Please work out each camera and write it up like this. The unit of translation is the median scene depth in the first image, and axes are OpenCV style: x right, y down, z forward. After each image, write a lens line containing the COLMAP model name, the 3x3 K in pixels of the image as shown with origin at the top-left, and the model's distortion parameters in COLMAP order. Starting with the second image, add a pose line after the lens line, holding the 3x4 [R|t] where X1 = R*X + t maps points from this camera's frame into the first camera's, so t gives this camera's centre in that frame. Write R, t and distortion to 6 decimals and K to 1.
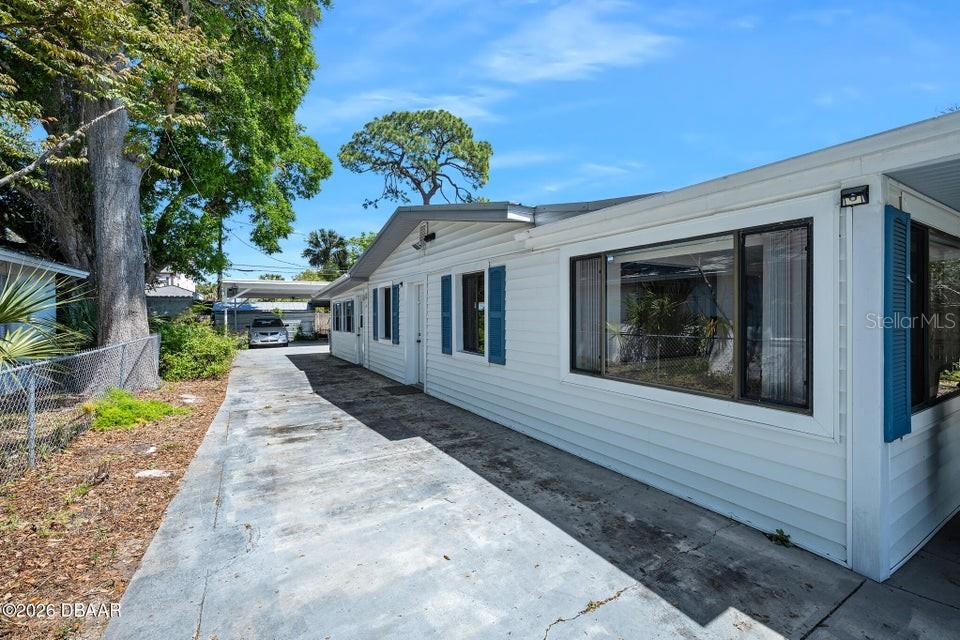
lens RADIAL K [[431.7, 0, 480.0], [0, 431.7, 320.0], [0, 0, 1]] dist [-0.000896, 0.000016]
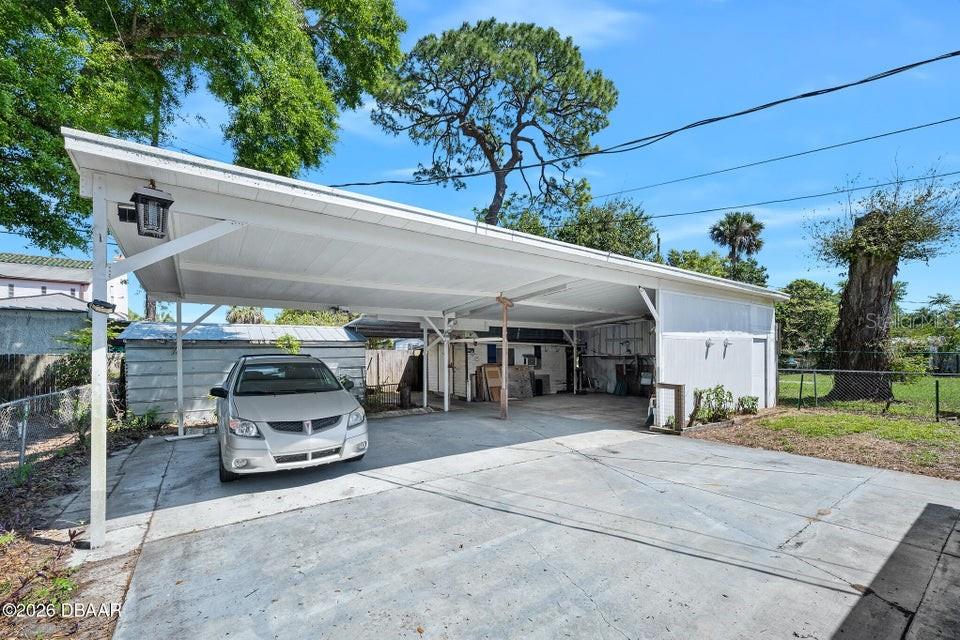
lens RADIAL K [[391.8, 0, 484.3], [0, 391.8, 349.6], [0, 0, 1]] dist [-0.000338, -0.000072]
pose [[0.992200, 0.001321, 0.124646, -0.230338], [-0.000506, 0.999978, -0.006571, -0.008249], [-0.124652, 0.006456, 0.992180, 0.417310]]
